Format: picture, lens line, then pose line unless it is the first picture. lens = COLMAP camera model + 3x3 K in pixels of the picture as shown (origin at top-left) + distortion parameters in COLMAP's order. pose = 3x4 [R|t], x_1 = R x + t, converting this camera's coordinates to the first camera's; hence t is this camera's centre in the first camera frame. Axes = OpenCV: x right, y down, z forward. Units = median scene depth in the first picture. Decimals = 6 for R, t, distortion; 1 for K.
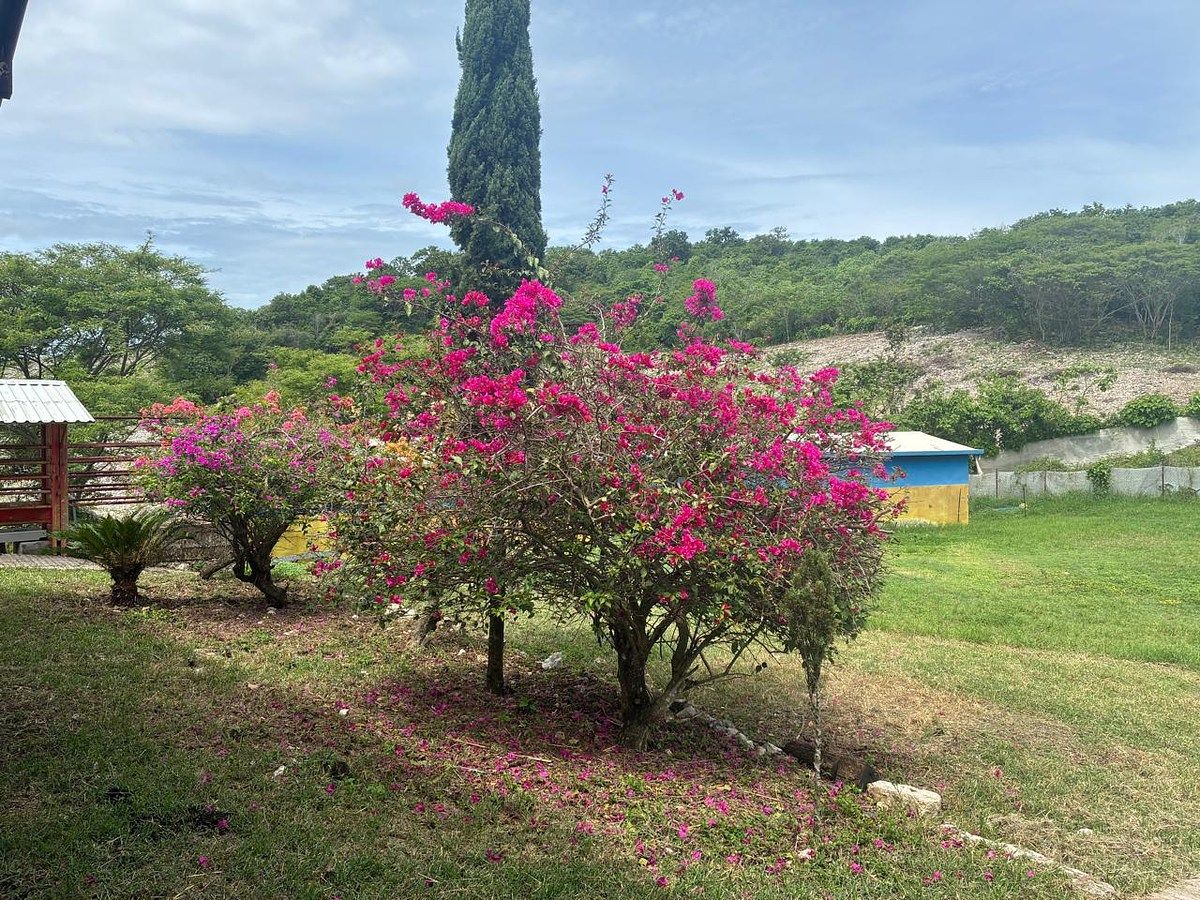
lens RADIAL K [[937.2, 0, 603.9], [0, 937.2, 437.2], [0, 0, 1]] dist [0.034887, -0.004588]
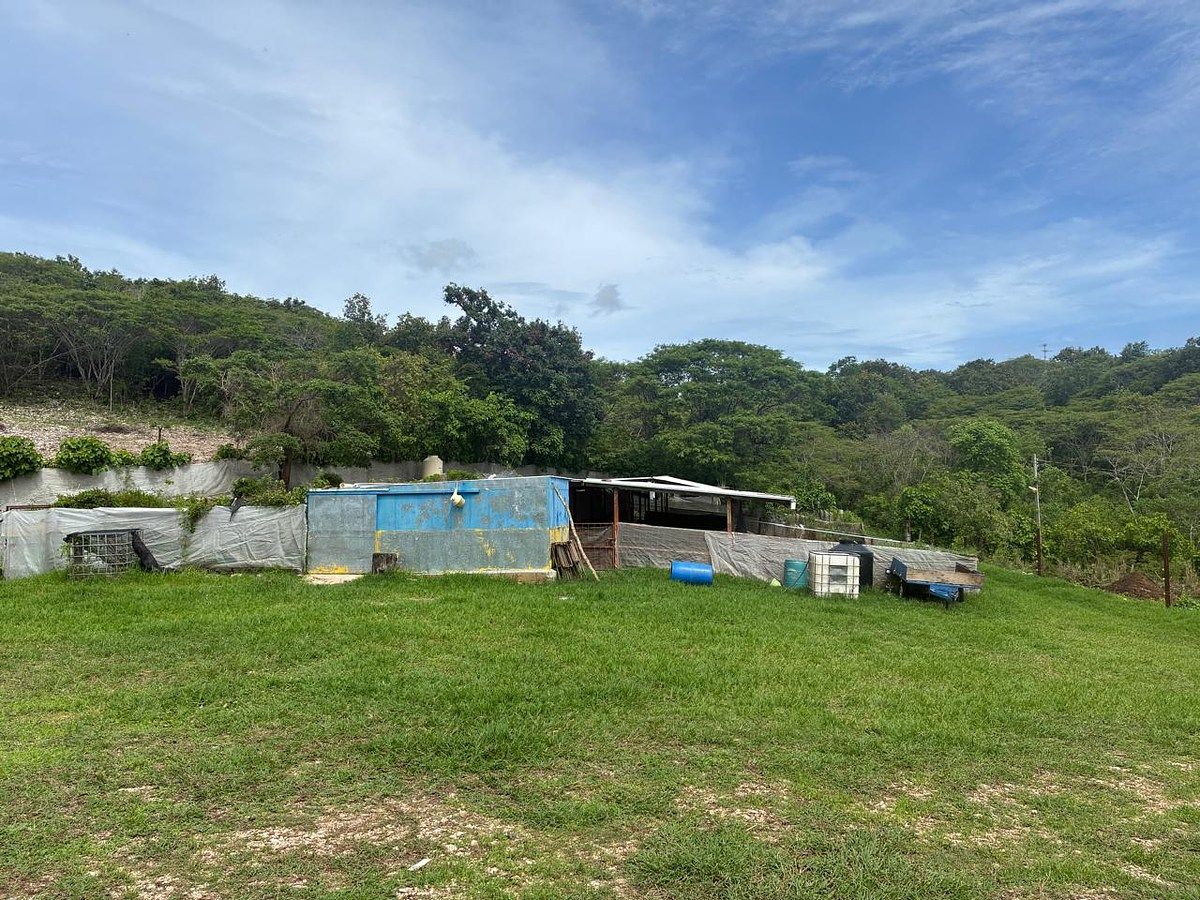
lens RADIAL K [[922.1, 0, 595.1], [0, 922.1, 434.5], [0, 0, 1]] dist [0.098250, -0.101341]
pose [[0.606931, 0.055411, 0.792820, 0.173715], [0.027531, 0.995502, -0.090653, 0.021528], [-0.794277, 0.076847, 0.602676, 0.116068]]
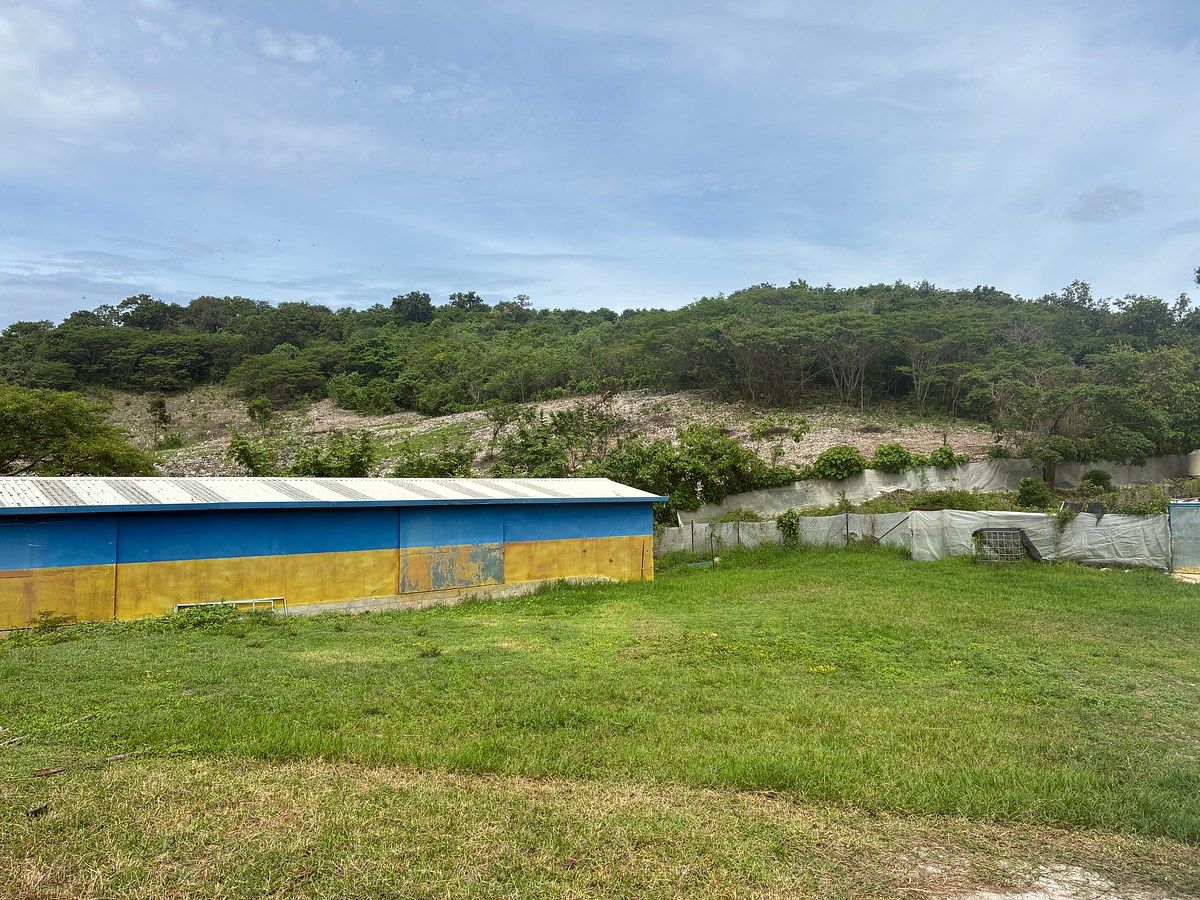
lens RADIAL K [[922.1, 0, 595.1], [0, 922.1, 434.5], [0, 0, 1]] dist [0.098250, -0.101341]
pose [[0.969882, 0.013026, 0.243229, 0.056571], [0.006020, 0.996982, -0.077395, 0.010556], [-0.243503, 0.076528, 0.966876, 0.074819]]
